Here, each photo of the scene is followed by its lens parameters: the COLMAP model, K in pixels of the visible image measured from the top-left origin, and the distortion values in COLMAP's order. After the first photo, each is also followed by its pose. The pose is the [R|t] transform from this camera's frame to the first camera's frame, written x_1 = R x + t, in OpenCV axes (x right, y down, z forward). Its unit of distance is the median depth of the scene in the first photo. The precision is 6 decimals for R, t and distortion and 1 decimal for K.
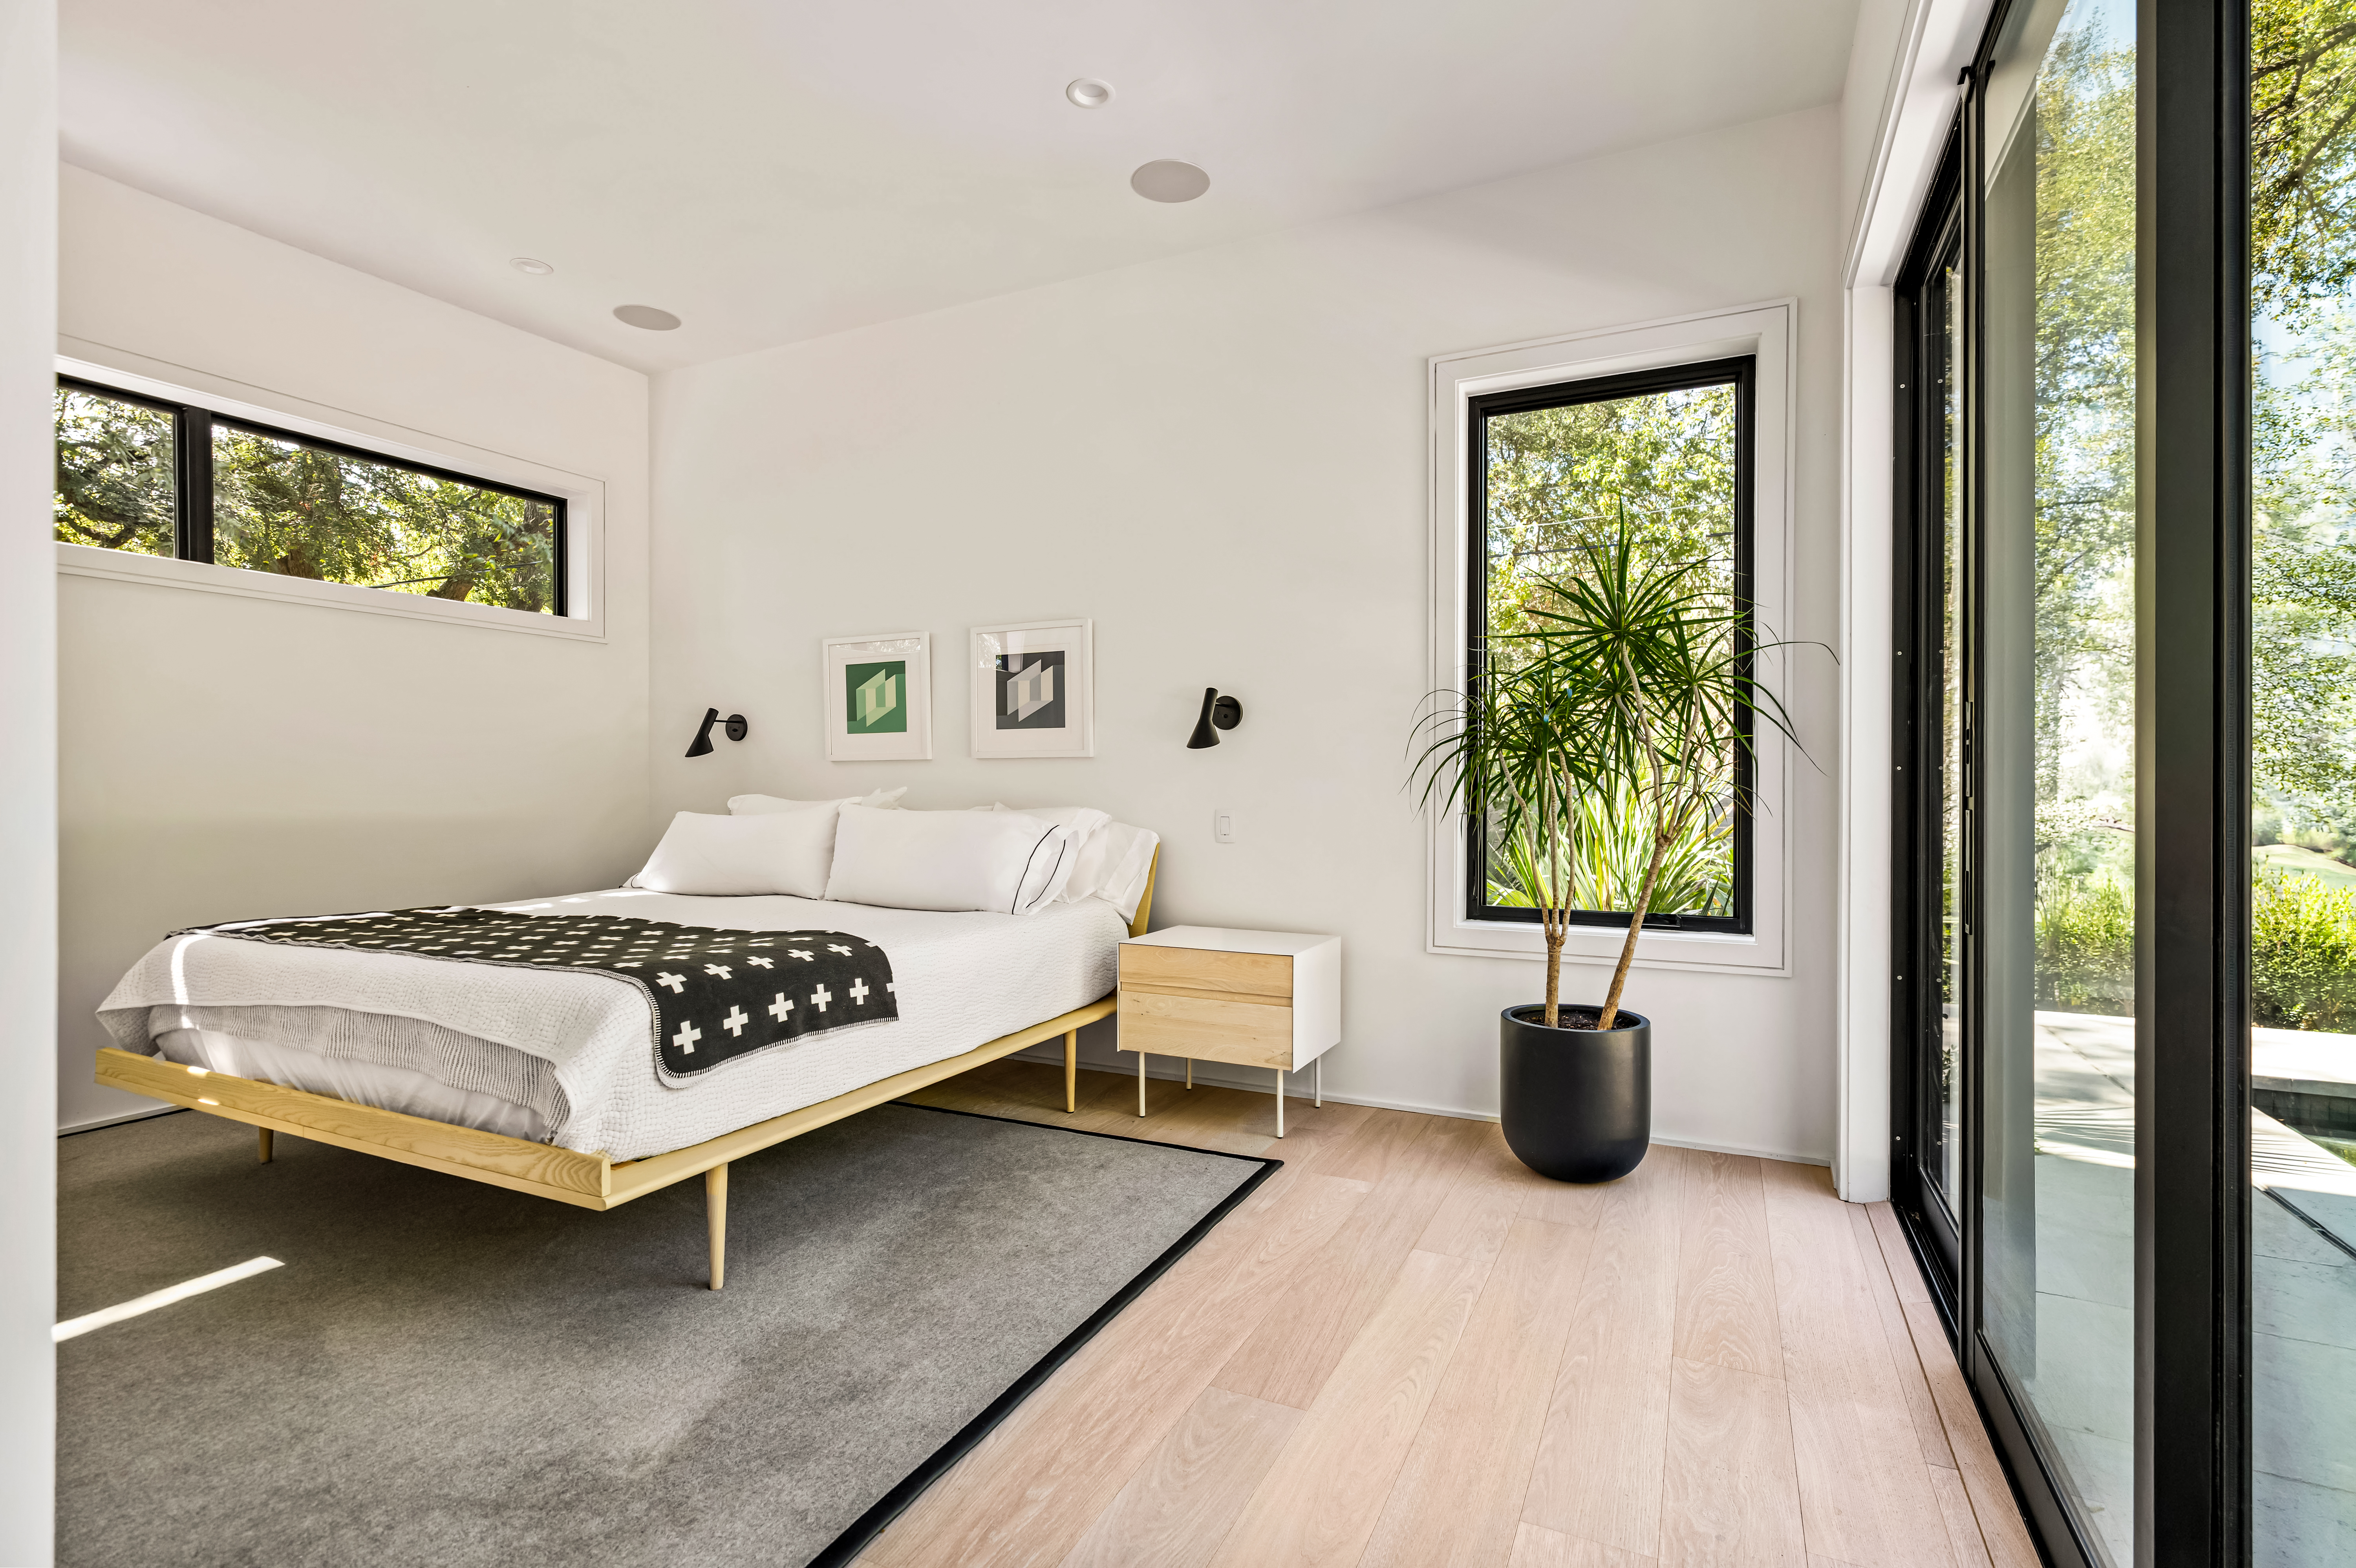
lens RADIAL K [[1085.2, 0, 1192.3], [0, 1085.2, 779.9], [0, 0, 1]] dist [0.002691, -0.001707]
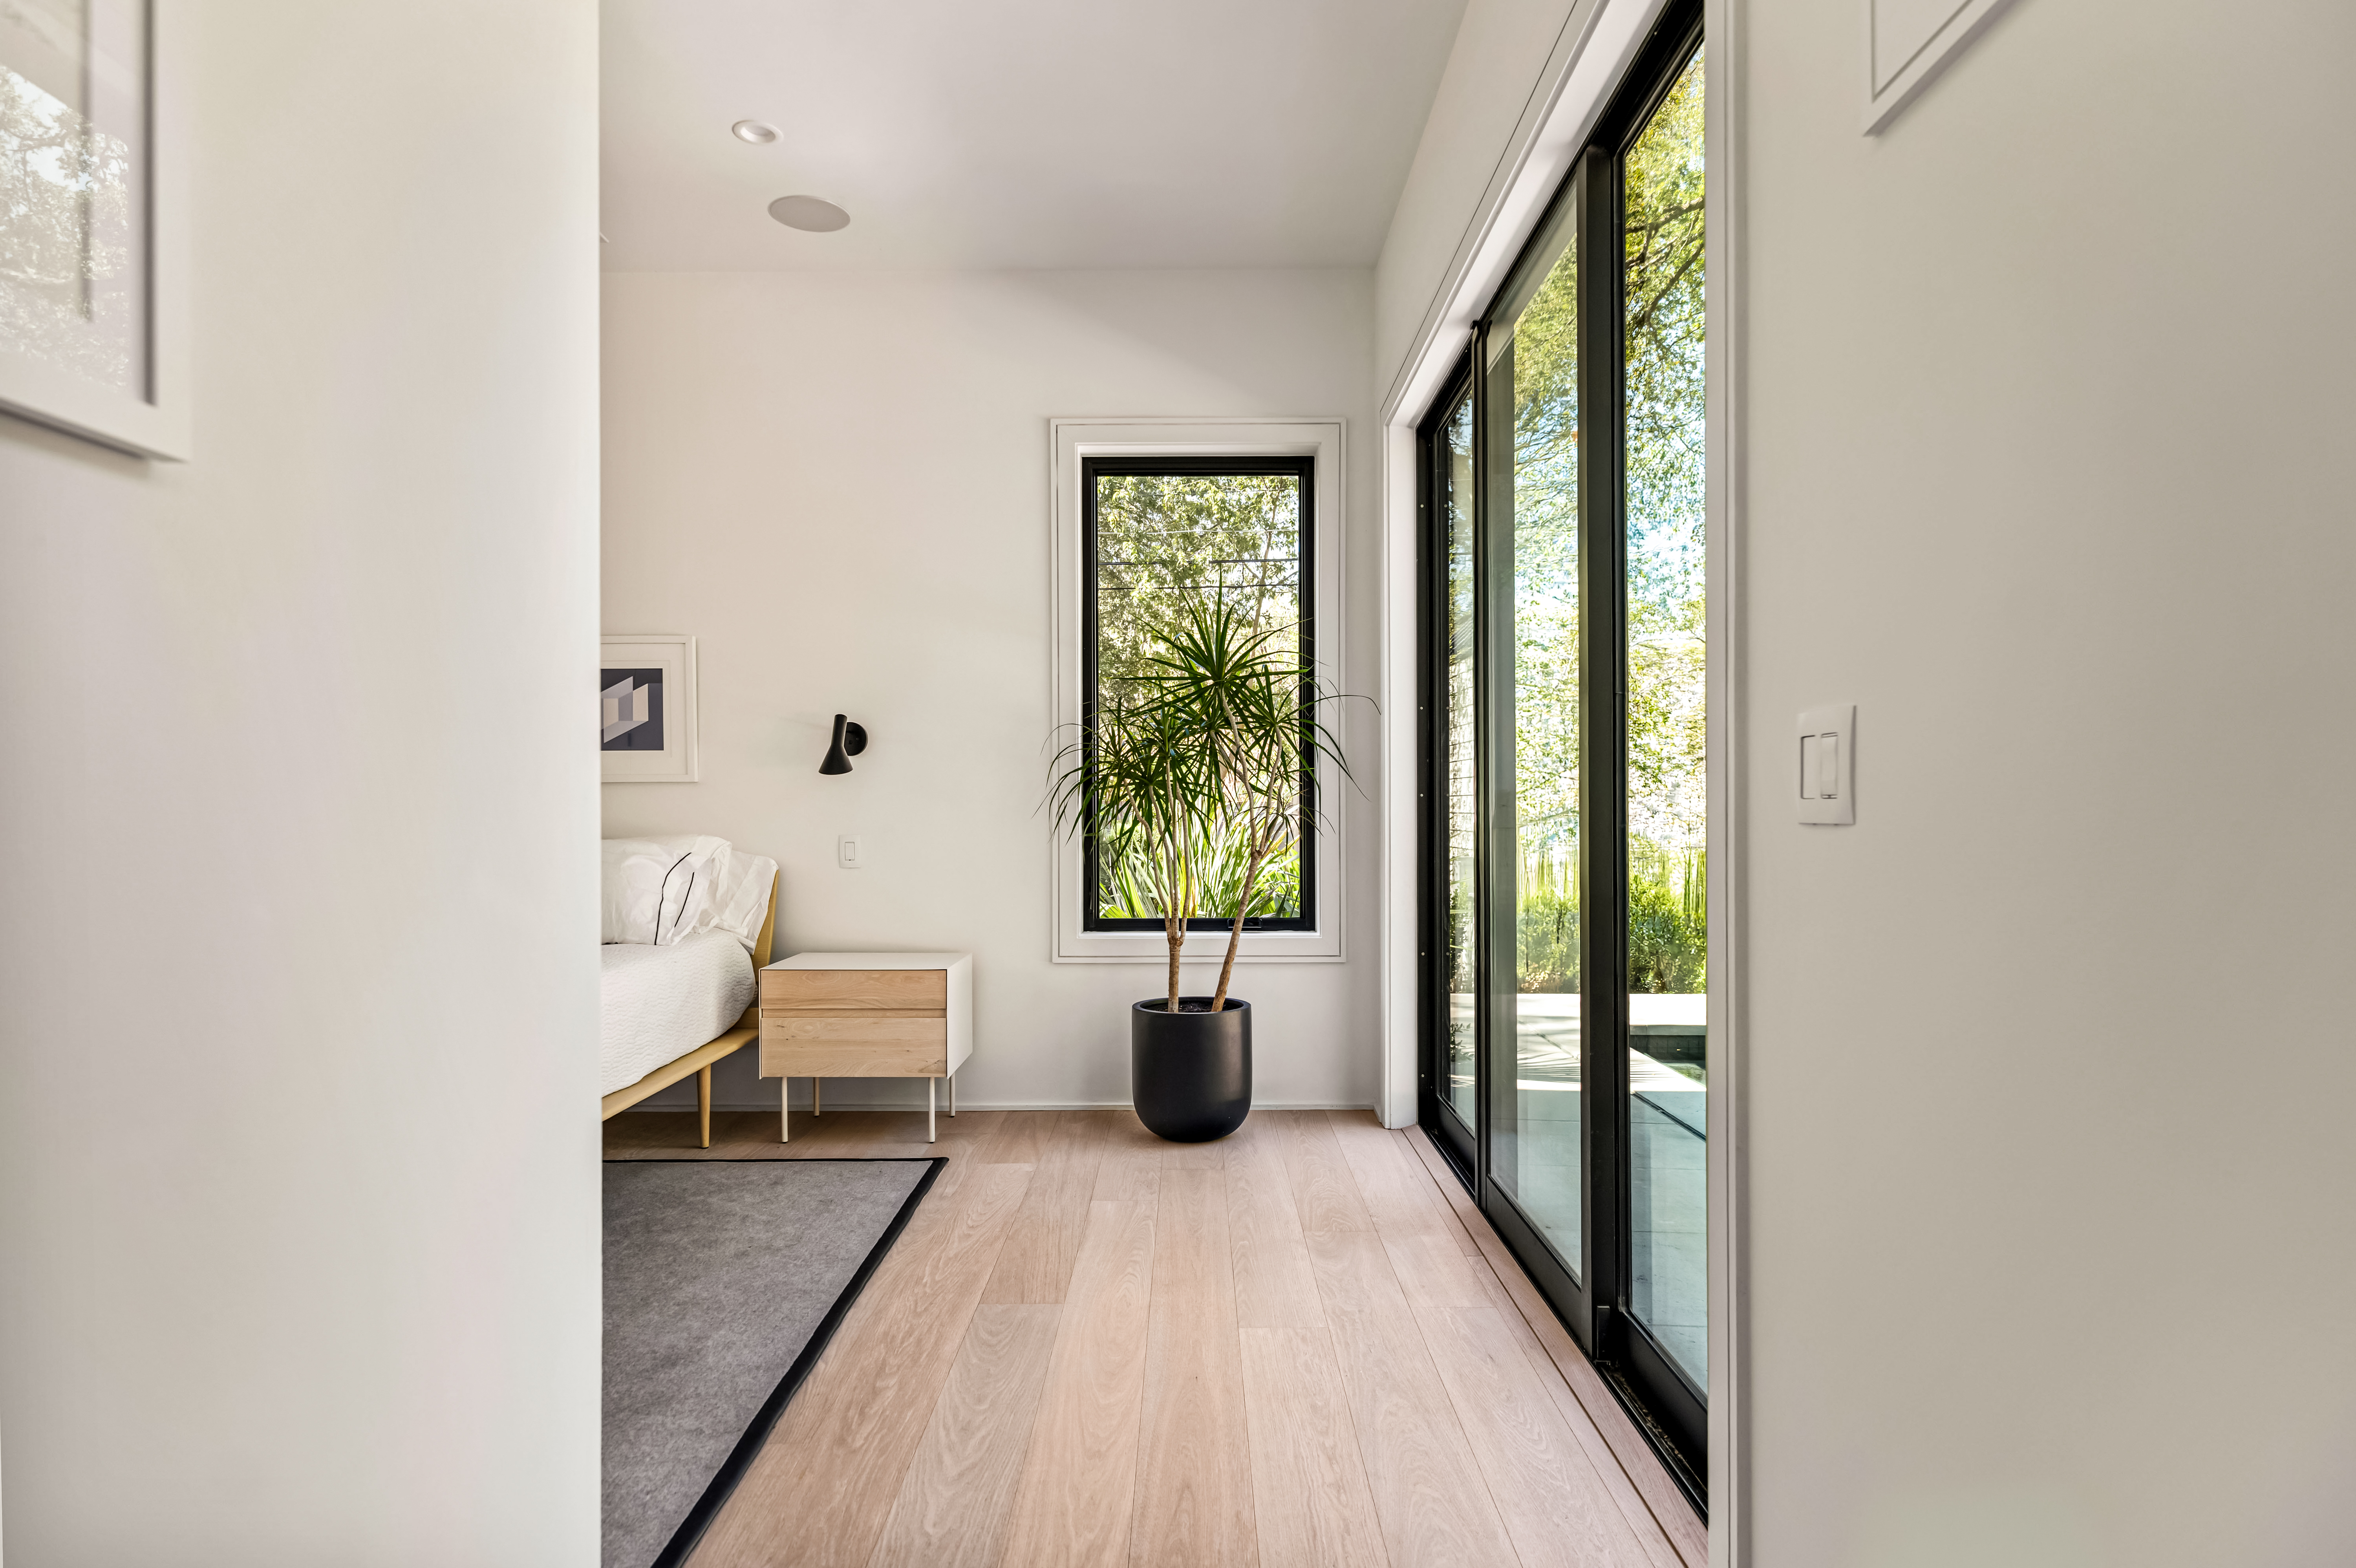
lens RADIAL K [[1259.8, 0, 1171.6], [0, 1259.8, 794.3], [0, 0, 1]] dist [0.001020, -0.000179]
pose [[0.908536, 0.001167, 0.417805, -0.230507], [0.002313, 0.999967, -0.007822, -0.000959], [-0.417800, 0.008073, 0.908503, -0.229188]]
